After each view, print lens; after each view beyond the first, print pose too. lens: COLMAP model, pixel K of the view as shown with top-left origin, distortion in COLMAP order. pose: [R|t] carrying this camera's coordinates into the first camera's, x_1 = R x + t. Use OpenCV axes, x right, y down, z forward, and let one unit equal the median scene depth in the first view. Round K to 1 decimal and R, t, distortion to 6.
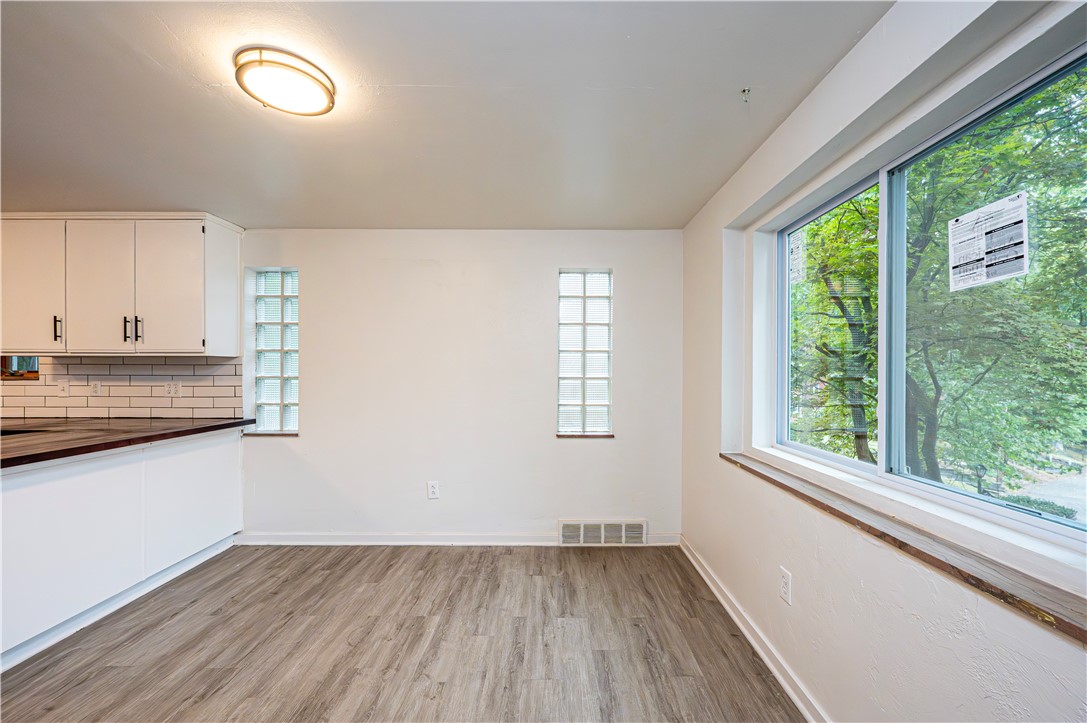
lens RADIAL K [[437.5, 0, 552.6], [0, 437.5, 370.7], [0, 0, 1]] dist [-0.001283, -0.000022]
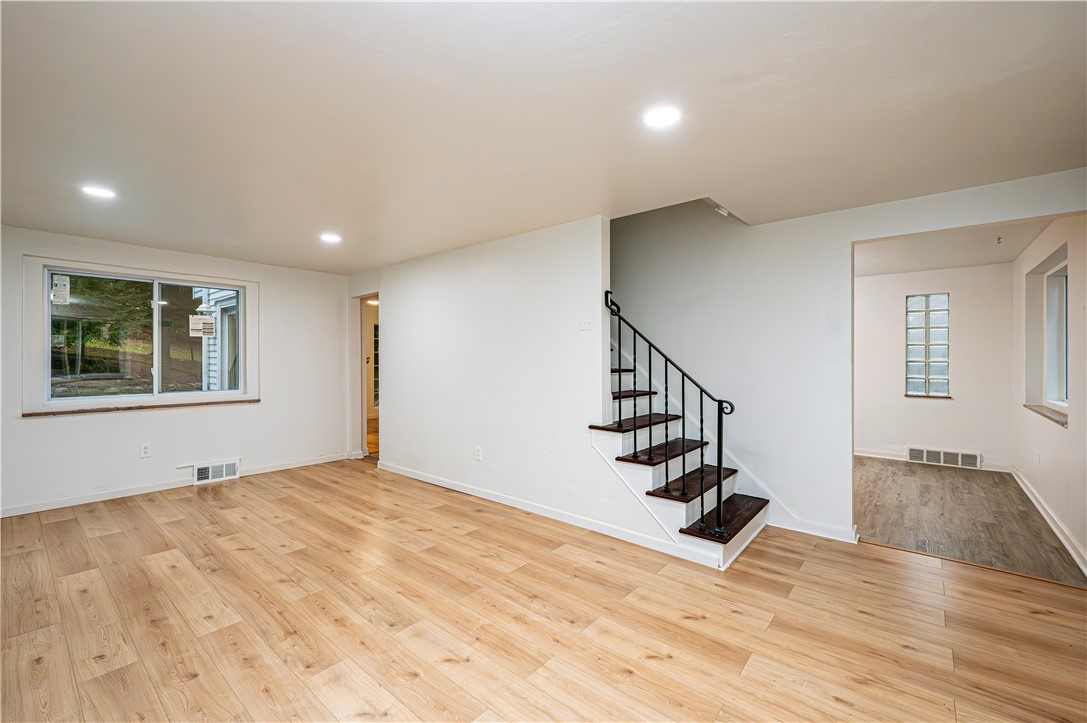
lens RADIAL K [[458.3, 0, 527.7], [0, 458.3, 358.2], [0, 0, 1]] dist [-0.000643, 0.000169]
pose [[0.754533, -0.003322, -0.656253, 0.077942], [0.003998, 0.999992, -0.000465, -0.000451], [0.656249, -0.002273, 0.754541, -1.396580]]
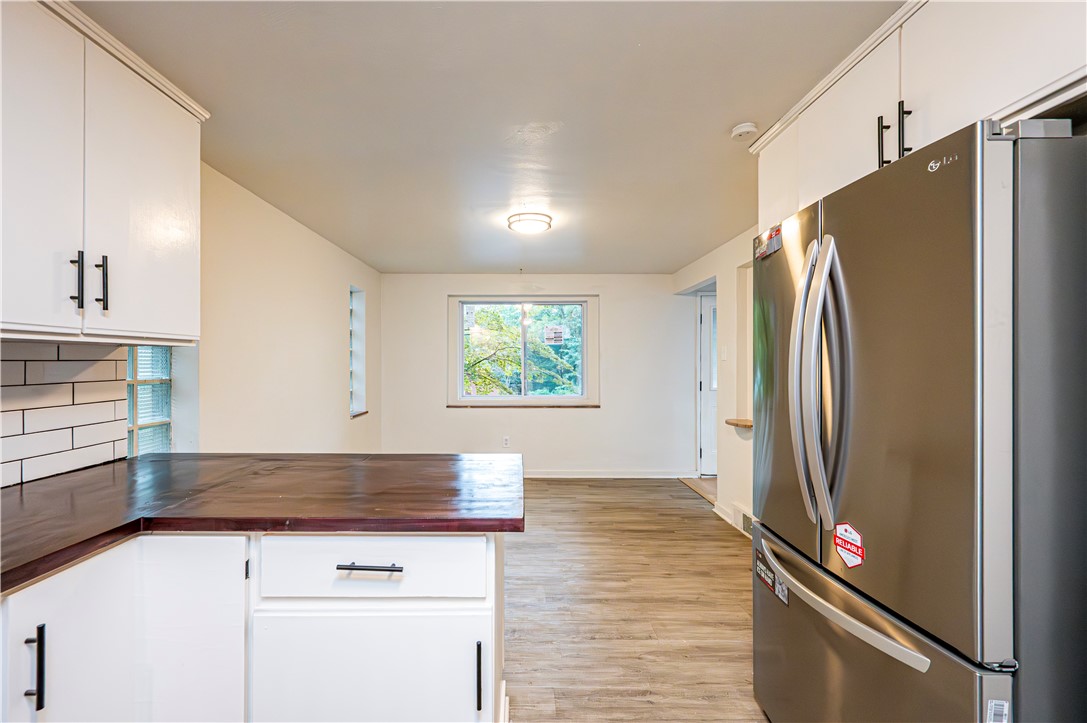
lens RADIAL K [[442.9, 0, 523.8], [0, 442.9, 344.5], [0, 0, 1]] dist [-0.000135, -0.000020]
pose [[-0.005174, 0.037570, 0.999281, -1.405575], [0.000347, 0.999294, -0.037569, -0.014428], [-0.999987, 0.000153, -0.005184, 0.551264]]
